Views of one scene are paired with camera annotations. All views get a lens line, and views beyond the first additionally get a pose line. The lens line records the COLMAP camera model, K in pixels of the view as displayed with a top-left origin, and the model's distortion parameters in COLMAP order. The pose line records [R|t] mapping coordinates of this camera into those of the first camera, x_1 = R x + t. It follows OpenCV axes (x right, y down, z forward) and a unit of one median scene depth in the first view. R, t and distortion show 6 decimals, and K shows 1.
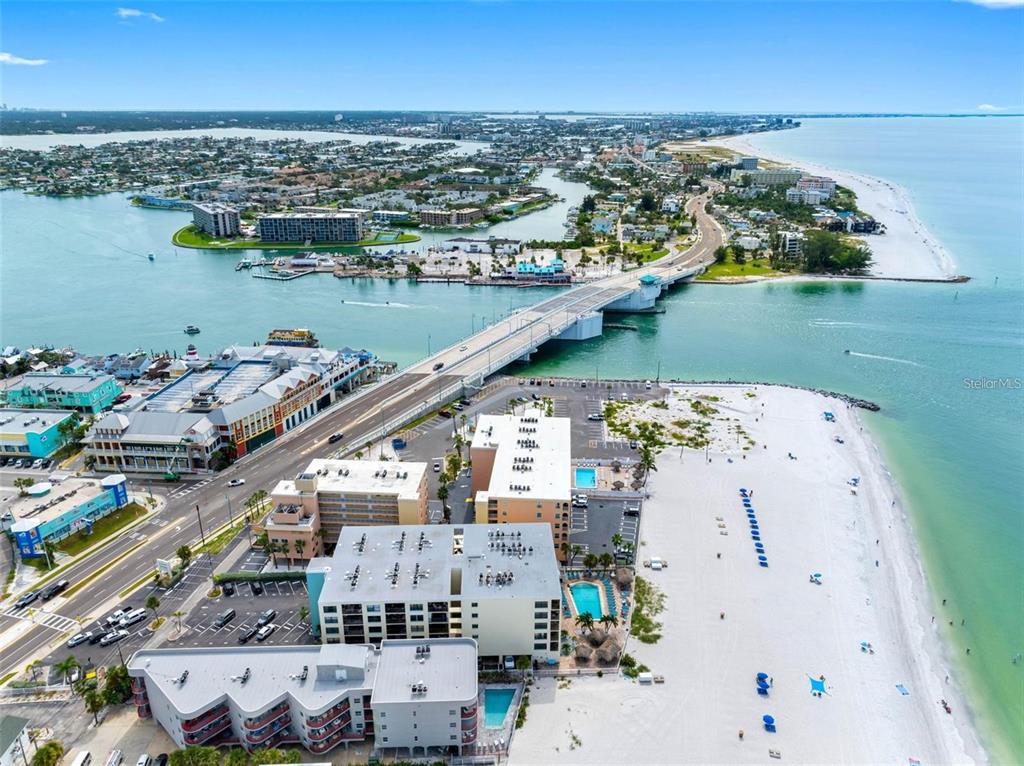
lens RADIAL K [[699.0, 0, 512.0], [0, 699.0, 383.0], [0, 0, 1]] dist [-0.001125, -0.001800]
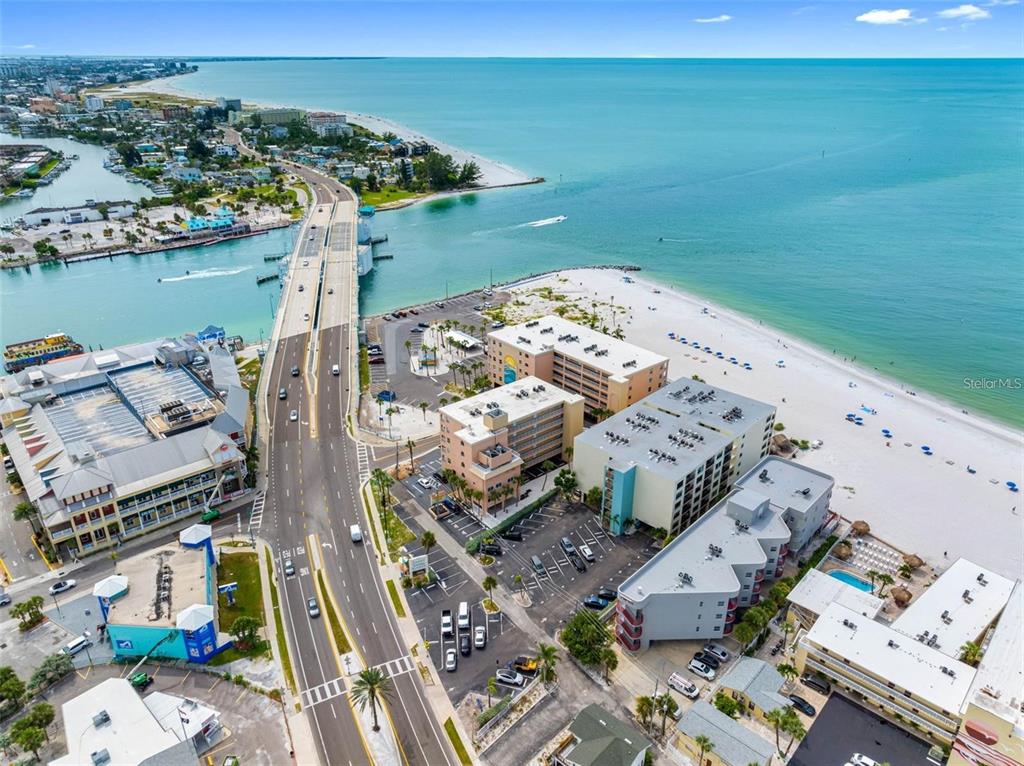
lens RADIAL K [[699.0, 0, 512.0], [0, 699.0, 383.0], [0, 0, 1]] dist [-0.001125, -0.001800]
pose [[0.724429, -0.297969, 0.621624, -0.585597], [0.254236, 0.953672, 0.160852, -0.033510], [-0.640755, 0.041513, 0.766623, 0.187381]]
